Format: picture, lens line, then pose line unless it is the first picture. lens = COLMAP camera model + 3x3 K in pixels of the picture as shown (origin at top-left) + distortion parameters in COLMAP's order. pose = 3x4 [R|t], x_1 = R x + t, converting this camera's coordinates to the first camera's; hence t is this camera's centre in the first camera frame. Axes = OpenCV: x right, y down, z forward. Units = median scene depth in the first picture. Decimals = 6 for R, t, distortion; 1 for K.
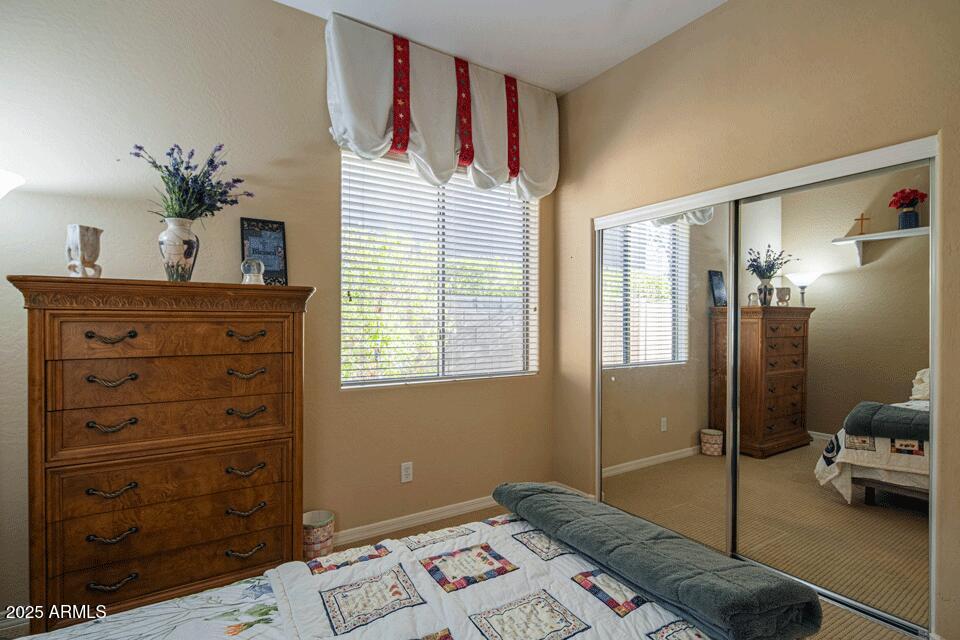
lens RADIAL K [[460.4, 0, 480.0], [0, 460.4, 320.0], [0, 0, 1]] dist [-0.001263, -0.000388]
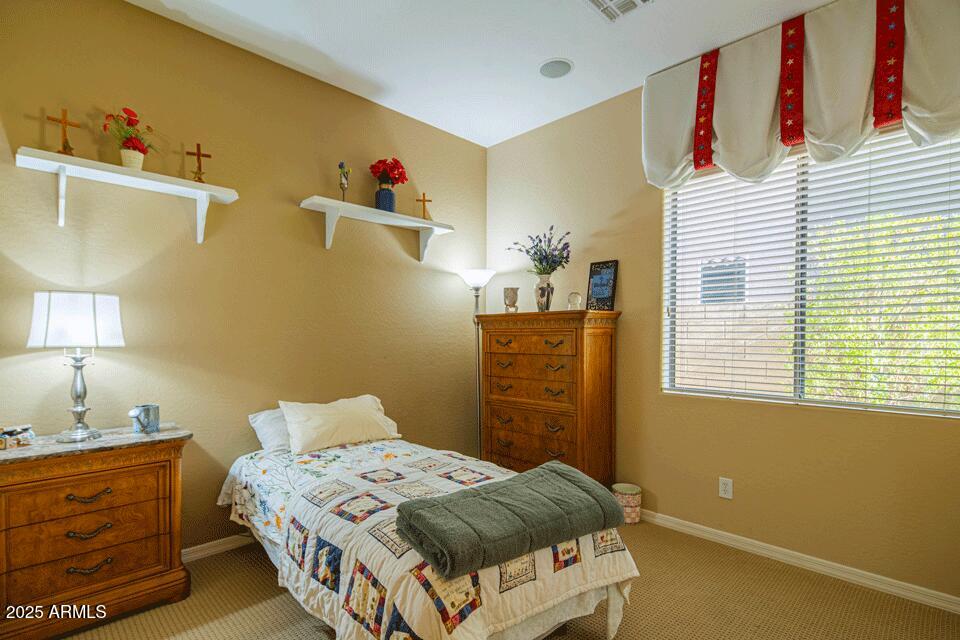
lens RADIAL K [[466.0, 0, 477.8], [0, 466.0, 331.9], [0, 0, 1]] dist [-0.001628, -0.000585]
pose [[0.203027, -0.004899, -0.979161, 0.987285], [0.008049, 0.999962, -0.003334, -0.003476], [0.979140, -0.007205, 0.203059, 0.402261]]
